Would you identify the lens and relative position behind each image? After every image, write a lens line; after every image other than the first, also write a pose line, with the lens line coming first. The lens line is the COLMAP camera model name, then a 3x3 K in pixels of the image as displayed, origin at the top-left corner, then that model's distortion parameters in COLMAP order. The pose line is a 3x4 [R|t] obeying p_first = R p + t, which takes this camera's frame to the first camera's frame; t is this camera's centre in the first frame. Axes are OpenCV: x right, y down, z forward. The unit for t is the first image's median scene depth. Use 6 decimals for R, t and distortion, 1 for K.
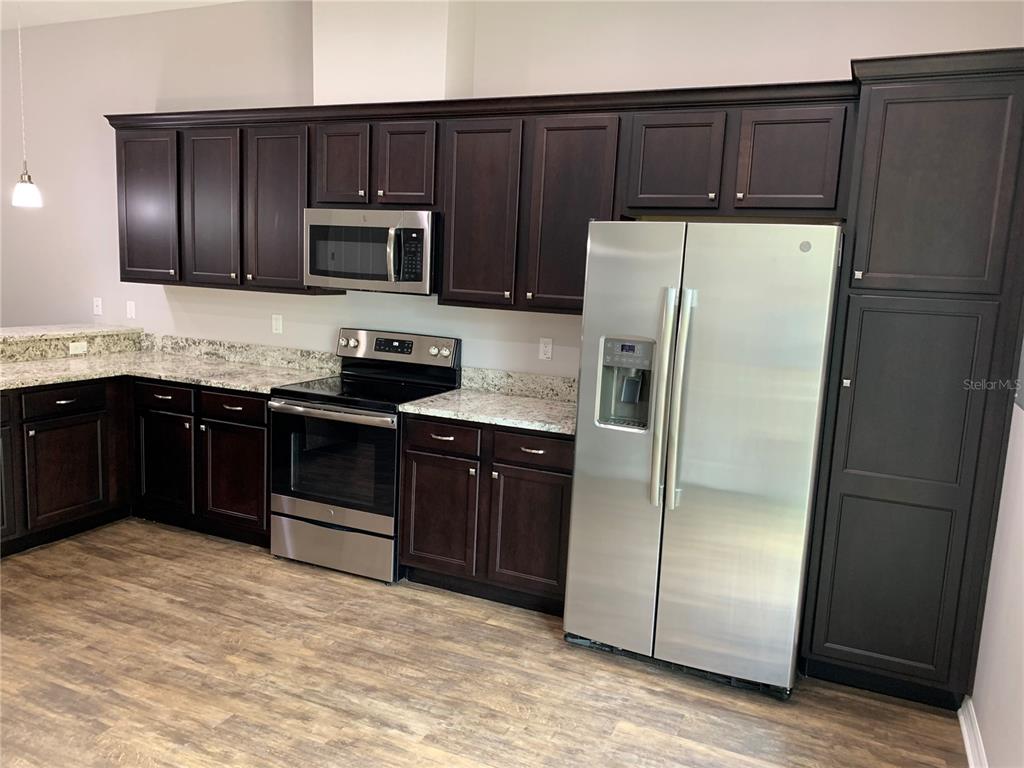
lens RADIAL K [[789.1, 0, 507.0], [0, 789.1, 380.9], [0, 0, 1]] dist [0.057357, -0.060714]
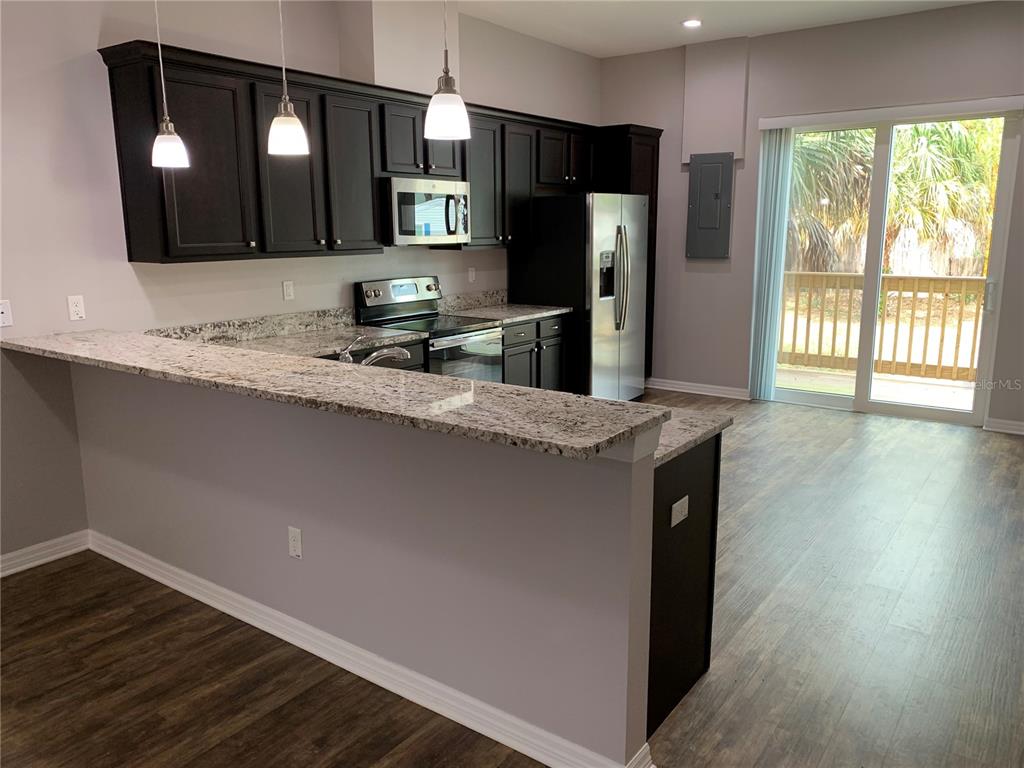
lens RADIAL K [[789.1, 0, 513.0], [0, 789.1, 382.9], [0, 0, 1]] dist [0.057357, -0.060714]
pose [[0.194186, -0.238756, 0.951466, -1.486941], [0.157874, 0.964892, 0.209904, -0.152885], [-0.968177, 0.109451, 0.225062, 0.644471]]
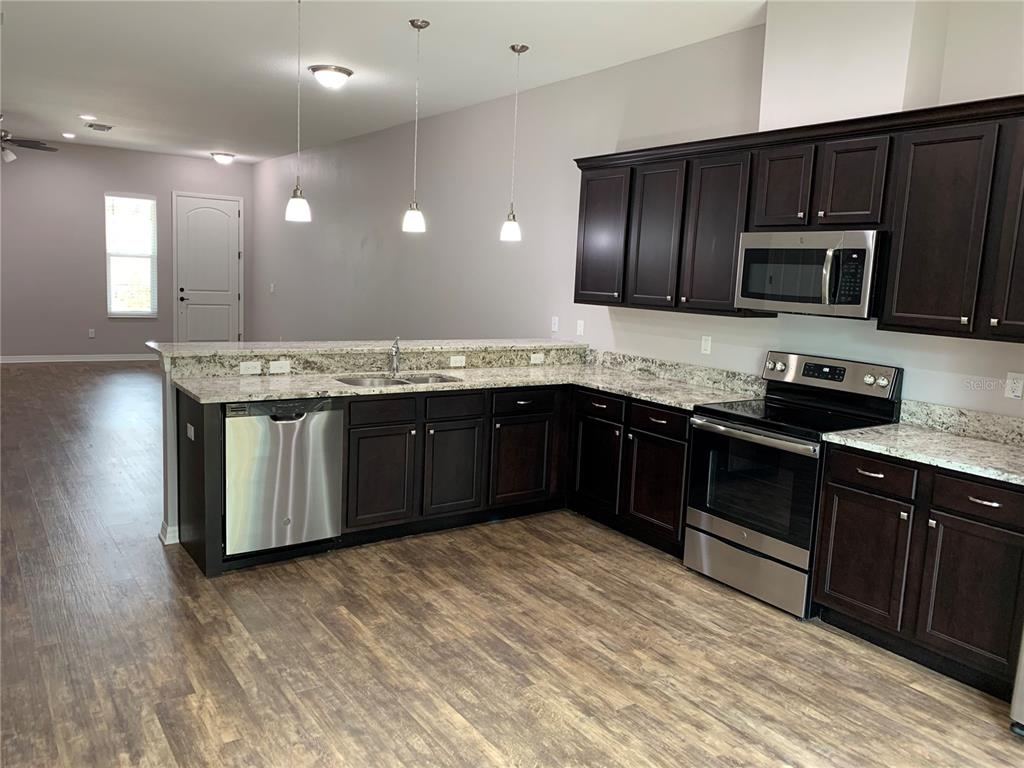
lens RADIAL K [[789.1, 0, 505.0], [0, 789.1, 374.8], [0, 0, 1]] dist [0.057357, -0.060714]
pose [[0.856879, 0.060538, -0.511950, 0.020833], [-0.079602, 0.996708, -0.015374, 0.004954], [0.509334, 0.053926, 0.858878, -0.023528]]
